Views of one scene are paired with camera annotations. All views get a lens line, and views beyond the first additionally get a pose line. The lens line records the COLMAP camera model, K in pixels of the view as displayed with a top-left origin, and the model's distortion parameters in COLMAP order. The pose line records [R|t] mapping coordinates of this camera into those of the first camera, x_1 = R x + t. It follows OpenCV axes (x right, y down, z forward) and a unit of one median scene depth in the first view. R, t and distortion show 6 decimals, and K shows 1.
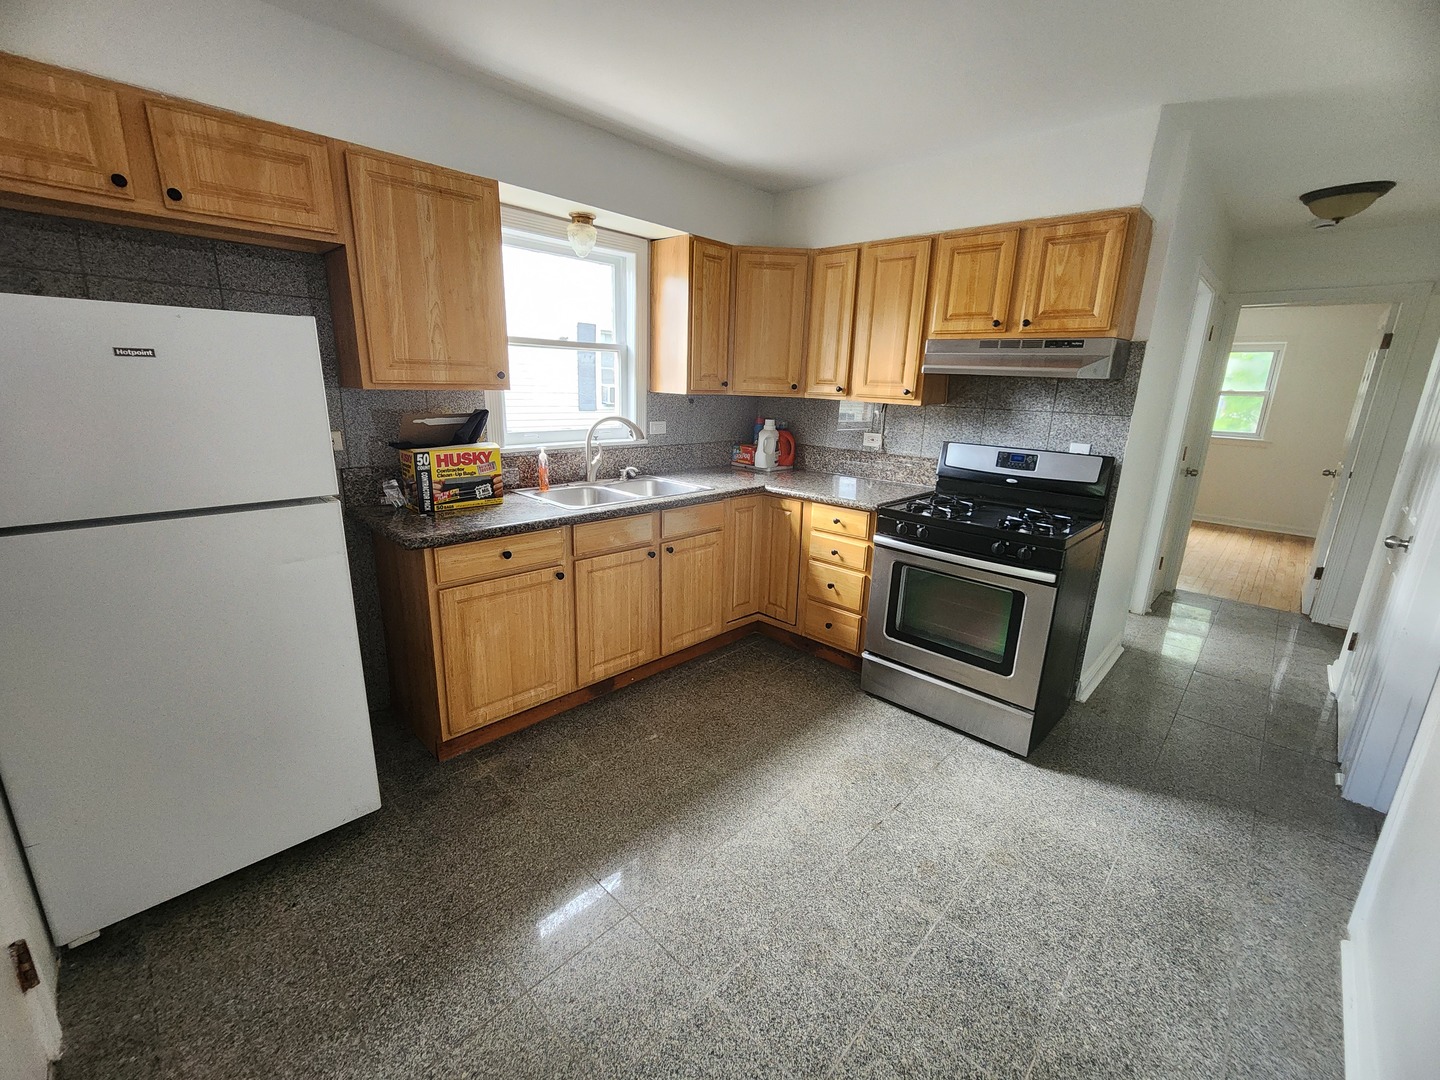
lens RADIAL K [[590.4, 0, 723.9], [0, 590.4, 536.2], [0, 0, 1]] dist [-0.002582, -0.000269]
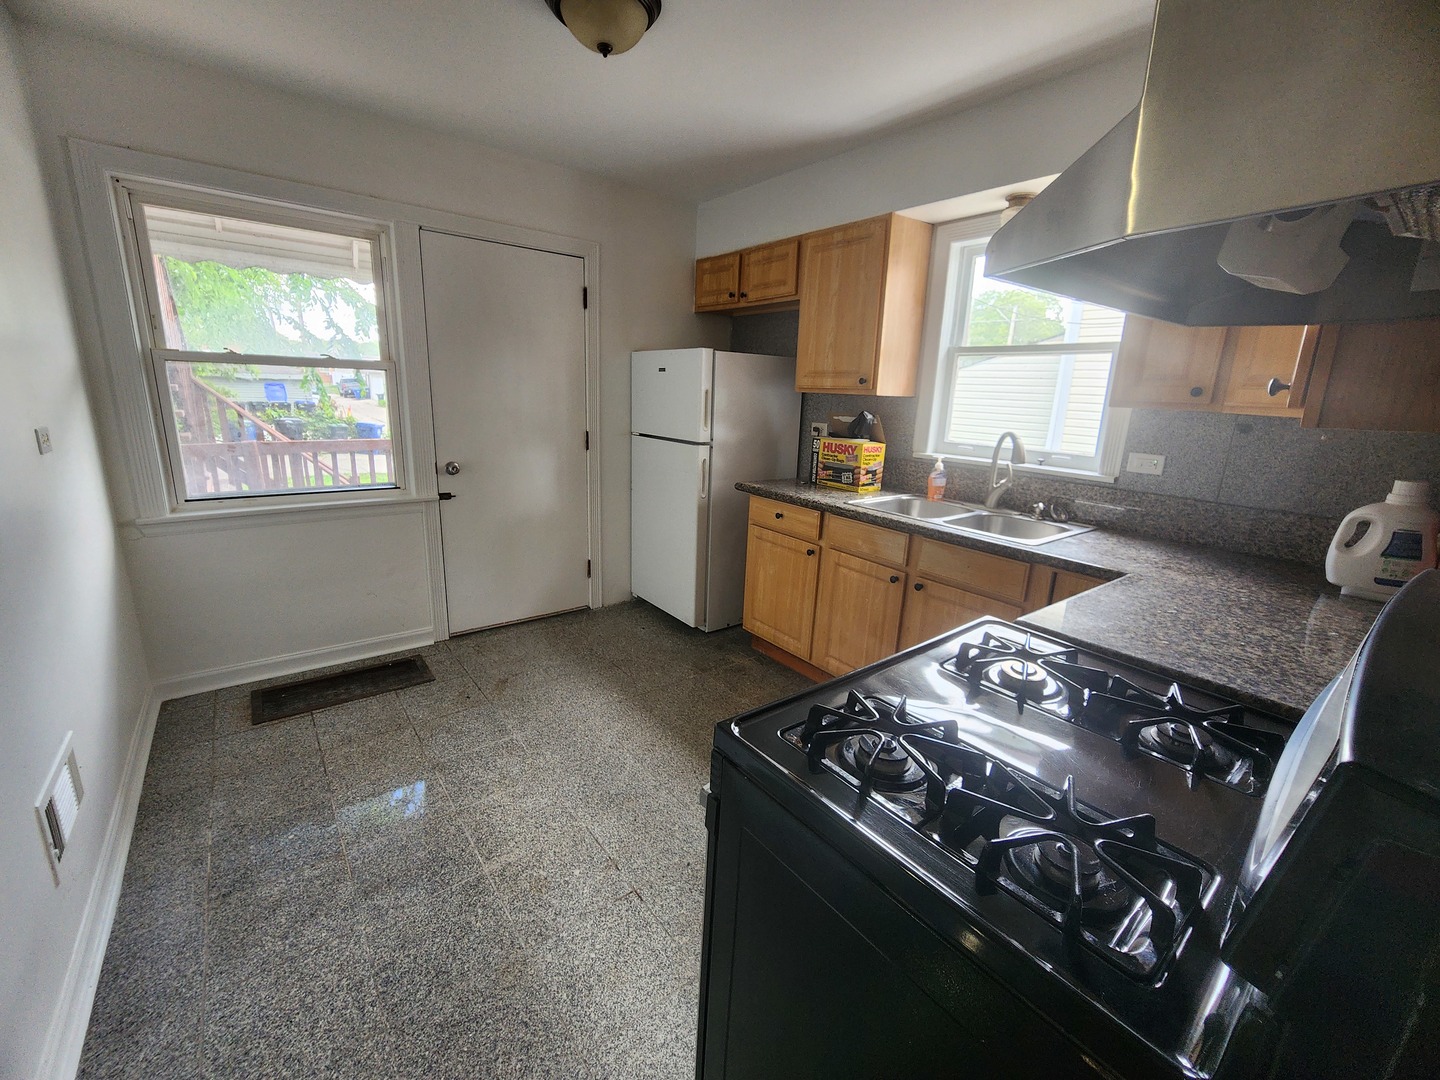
lens RADIAL K [[590.4, 0, 725.6], [0, 590.4, 536.6], [0, 0, 1]] dist [-0.002582, -0.000269]
pose [[-0.126114, 0.204689, -0.970669, 0.872927], [-0.295130, 0.926434, 0.233706, -0.185494], [0.947097, 0.315947, -0.056426, 0.931139]]
